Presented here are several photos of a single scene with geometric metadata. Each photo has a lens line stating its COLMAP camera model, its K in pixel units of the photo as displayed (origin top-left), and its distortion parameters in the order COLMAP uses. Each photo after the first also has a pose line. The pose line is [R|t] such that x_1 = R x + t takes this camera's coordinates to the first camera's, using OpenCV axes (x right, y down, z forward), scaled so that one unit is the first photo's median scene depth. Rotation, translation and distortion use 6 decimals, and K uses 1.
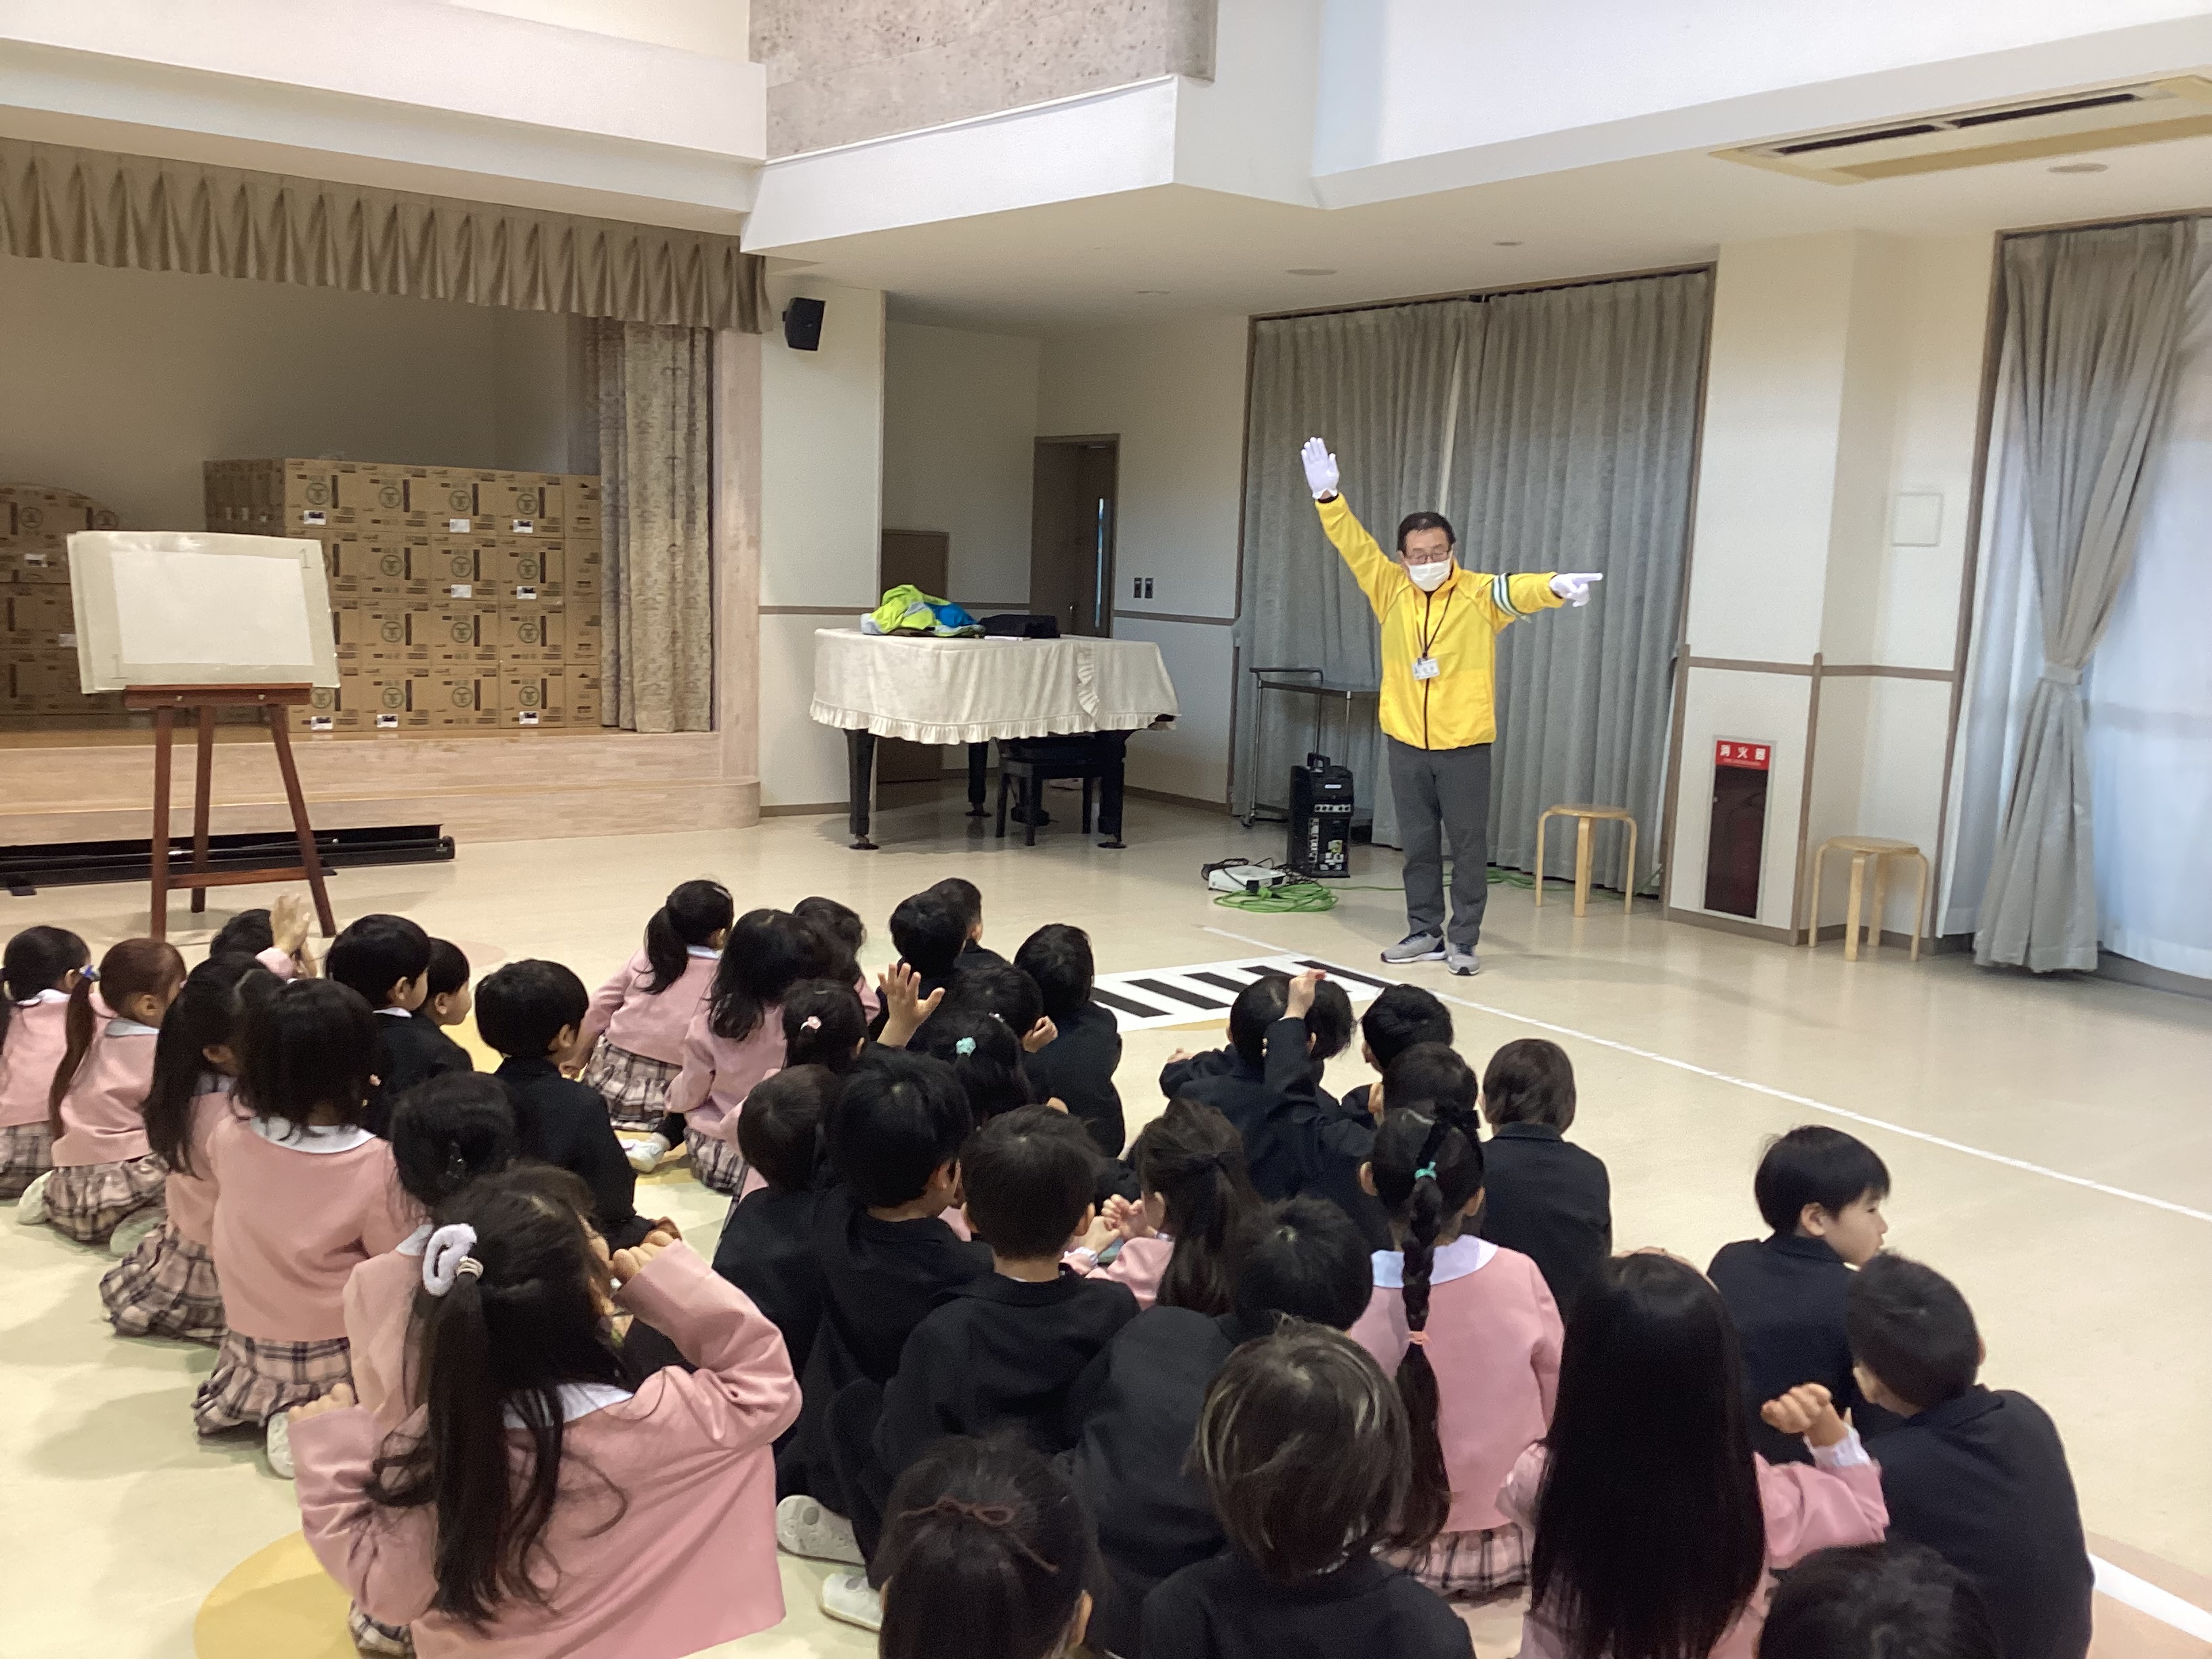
lens RADIAL K [[2048.7, 0, 1096.1], [0, 2048.7, 840.4], [0, 0, 1]] dist [0.076342, 0.000000]
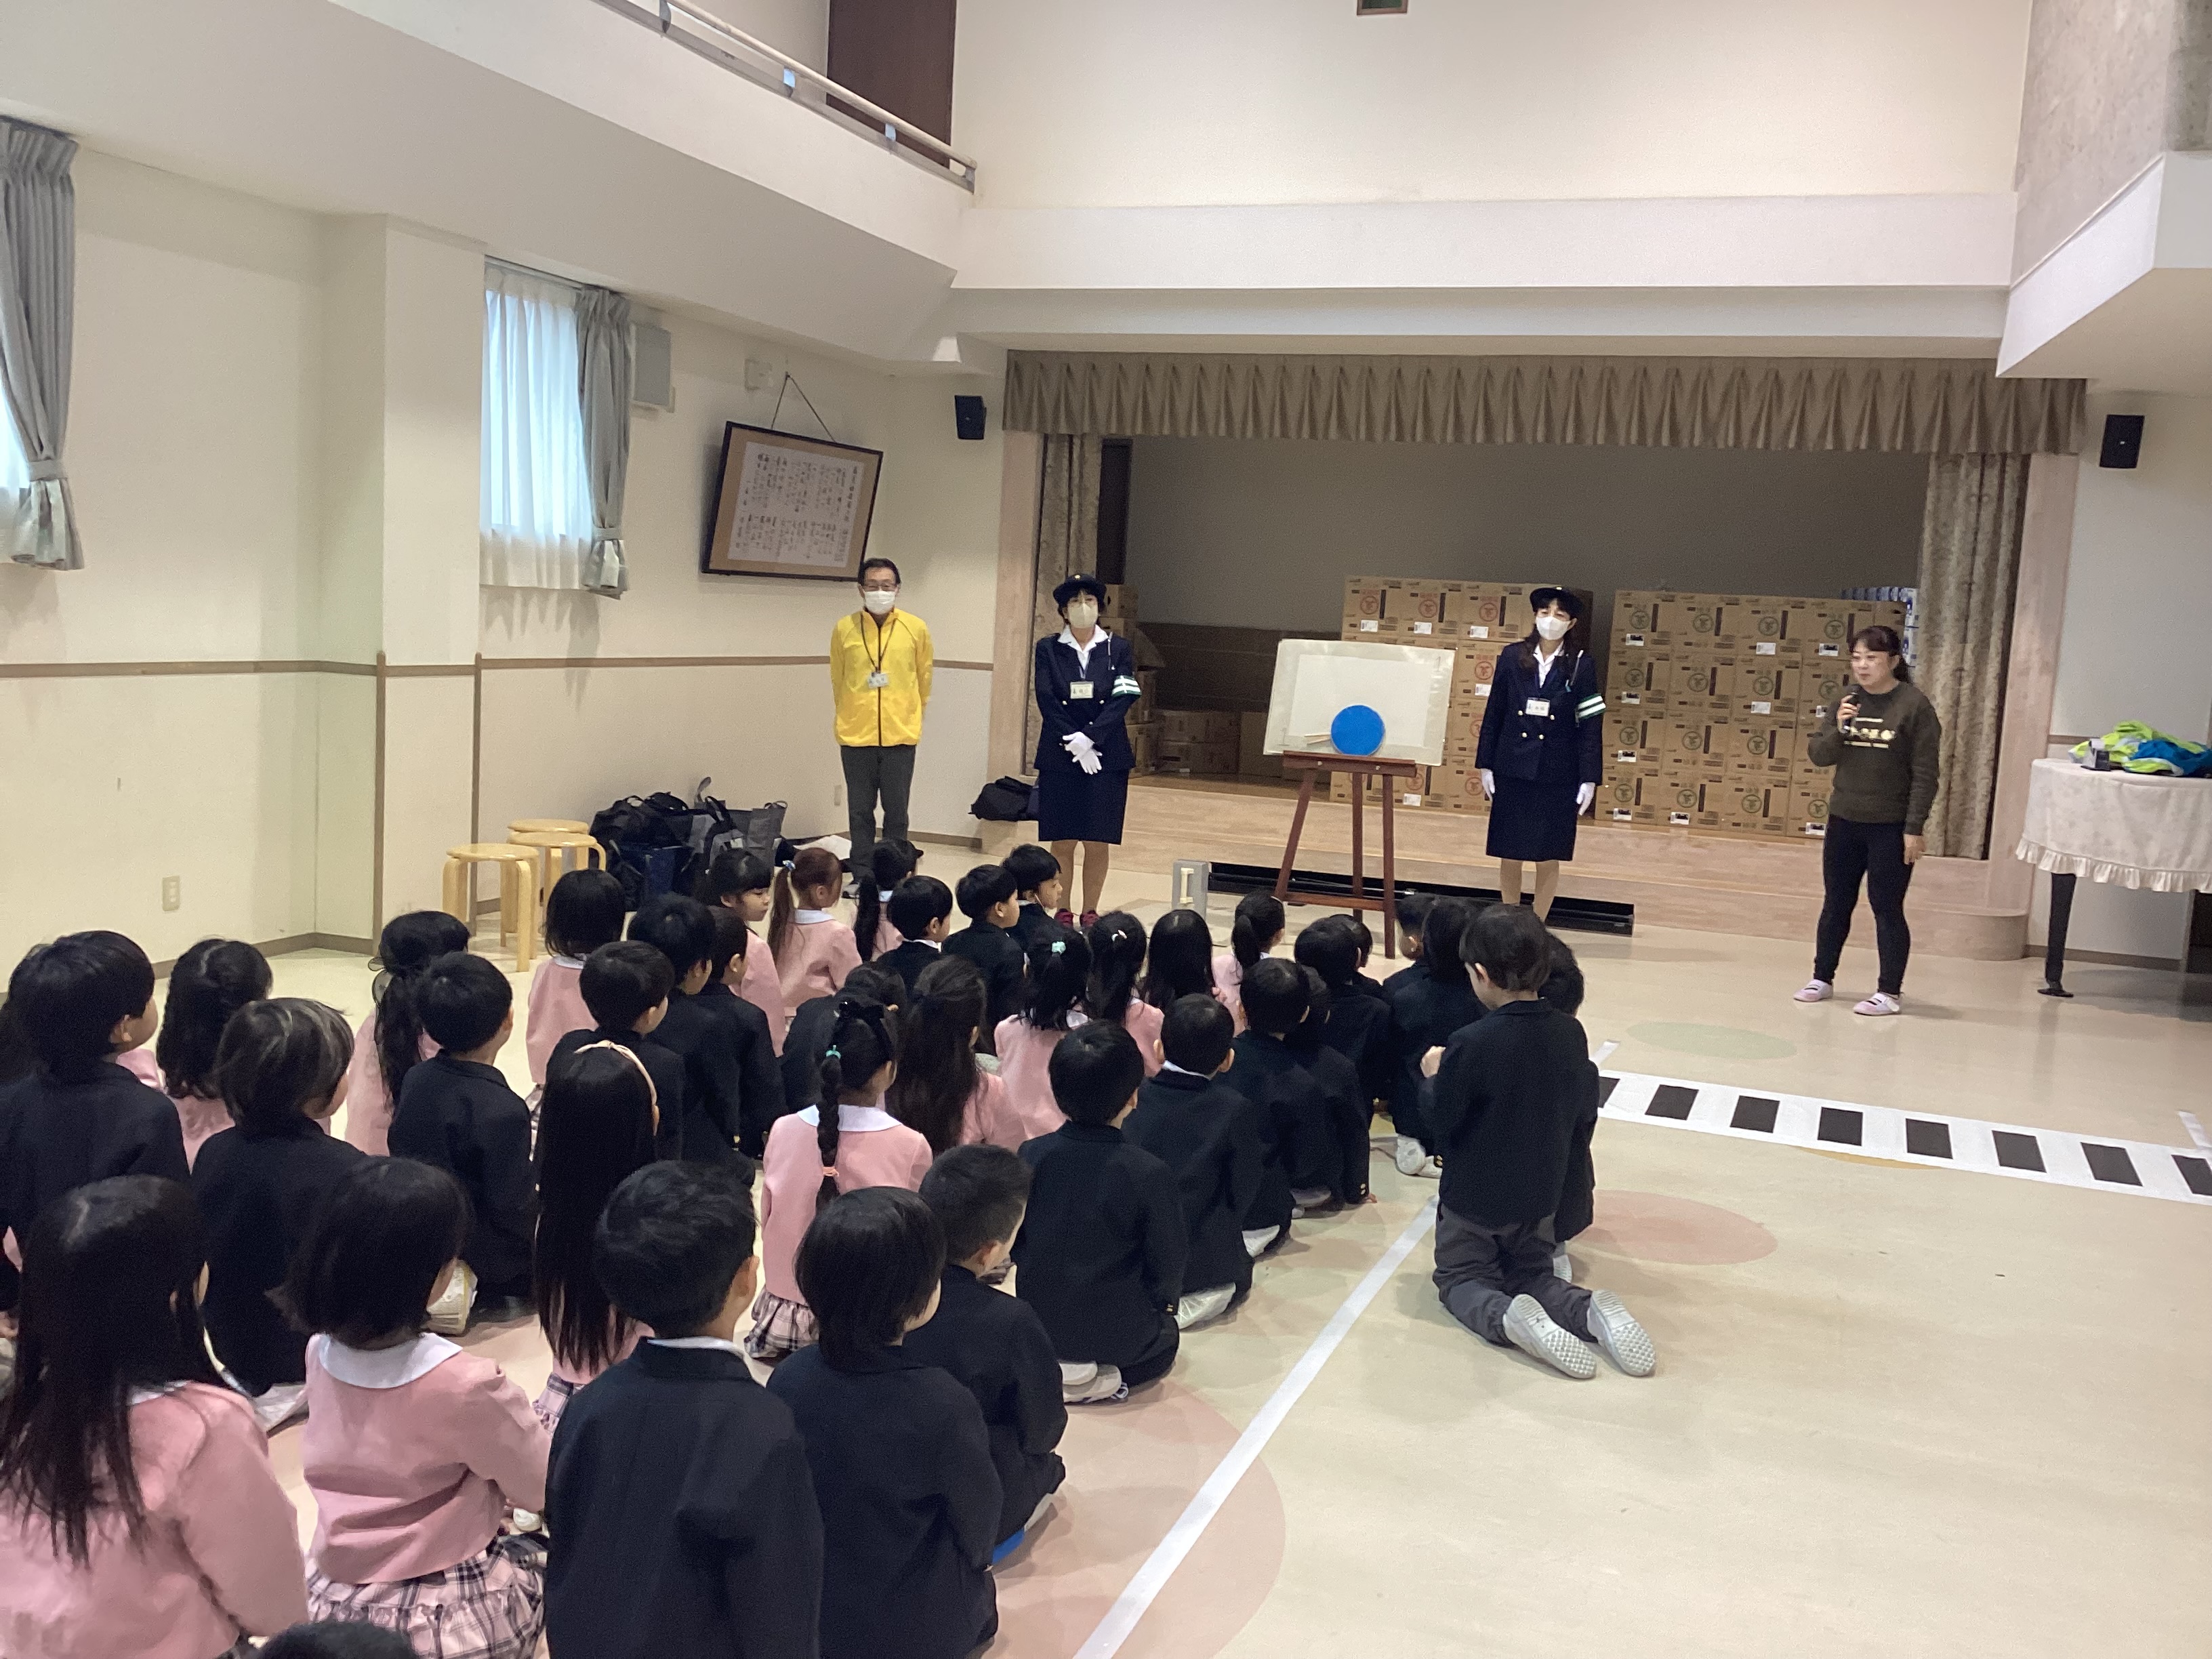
lens RADIAL K [[2048.7, 0, 1117.8], [0, 2048.7, 825.3], [0, 0, 1]] dist [0.076342, 0.000000]
pose [[0.571369, 0.086963, -0.816073, 0.399814], [-0.148487, 0.988913, 0.001419, -0.009910], [0.807149, 0.120365, 0.577947, 0.100648]]
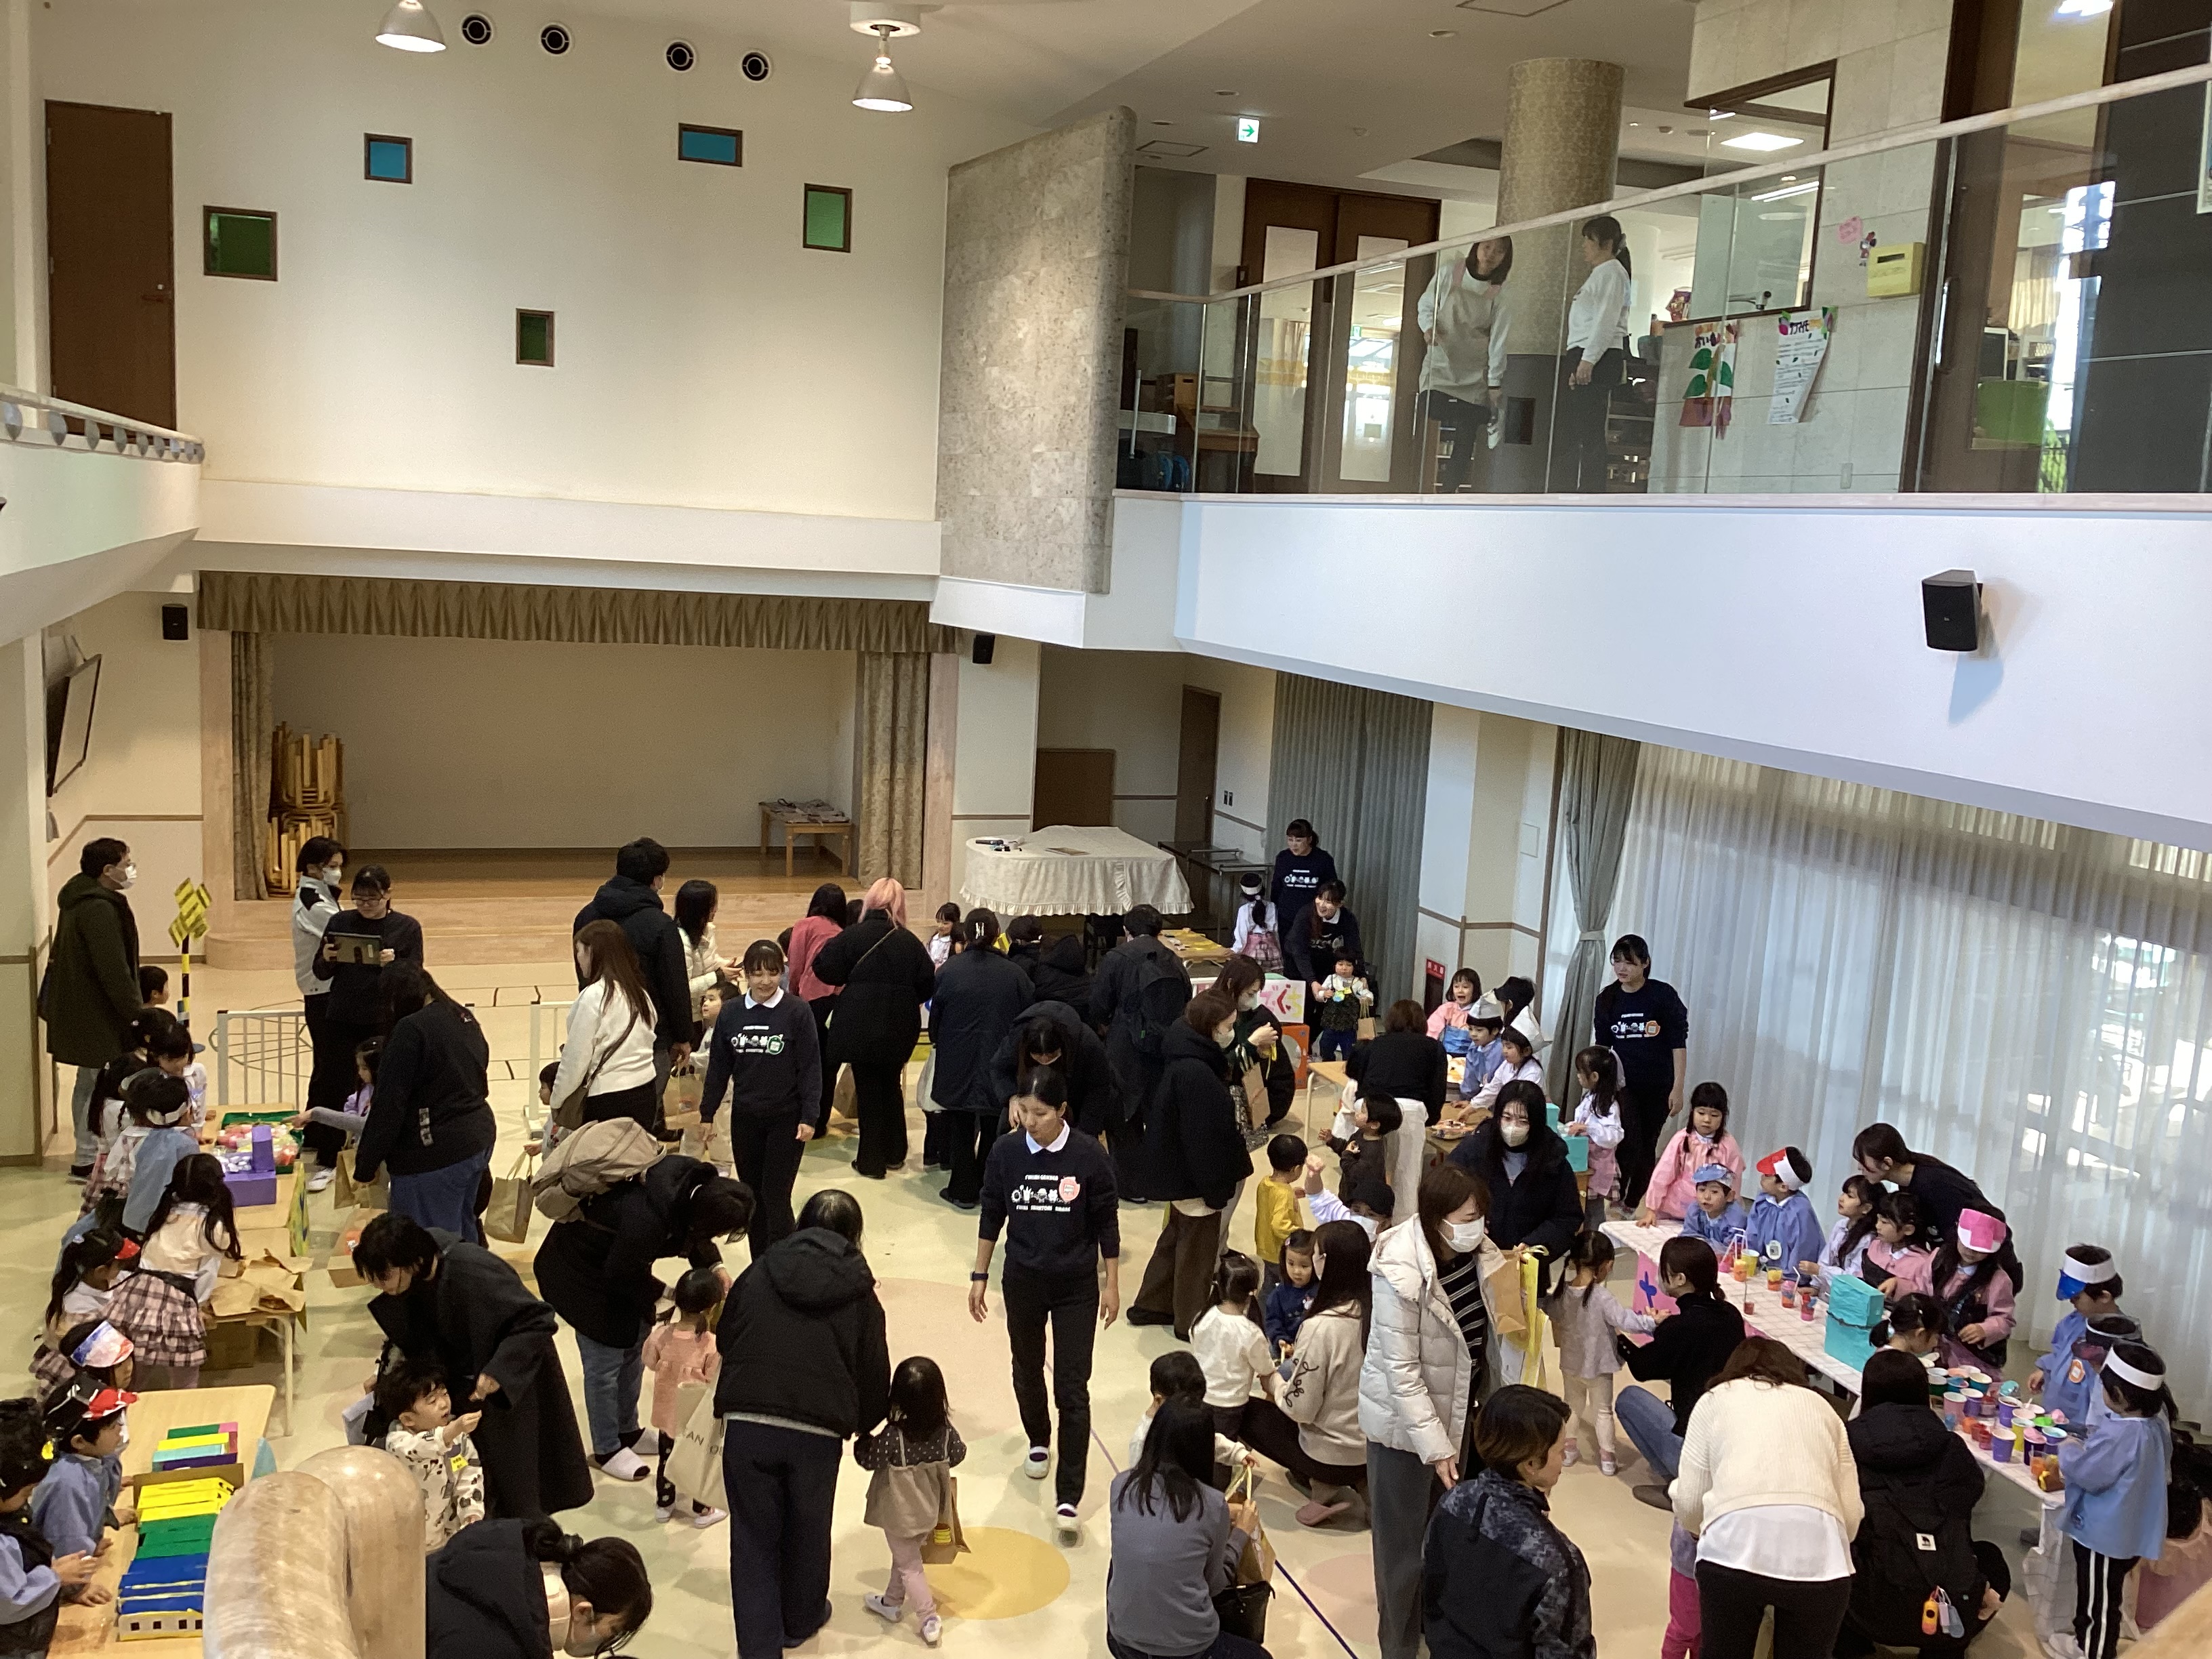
lens RADIAL K [[2048.7, 0, 1114.2], [0, 2048.7, 825.6], [0, 0, 1]] dist [0.076342, 0.000000]
pose [[0.963334, 0.050609, -0.263488, 0.405542], [-0.052902, 0.998598, -0.001611, -0.115596], [0.263037, 0.015491, 0.964661, -0.556121]]
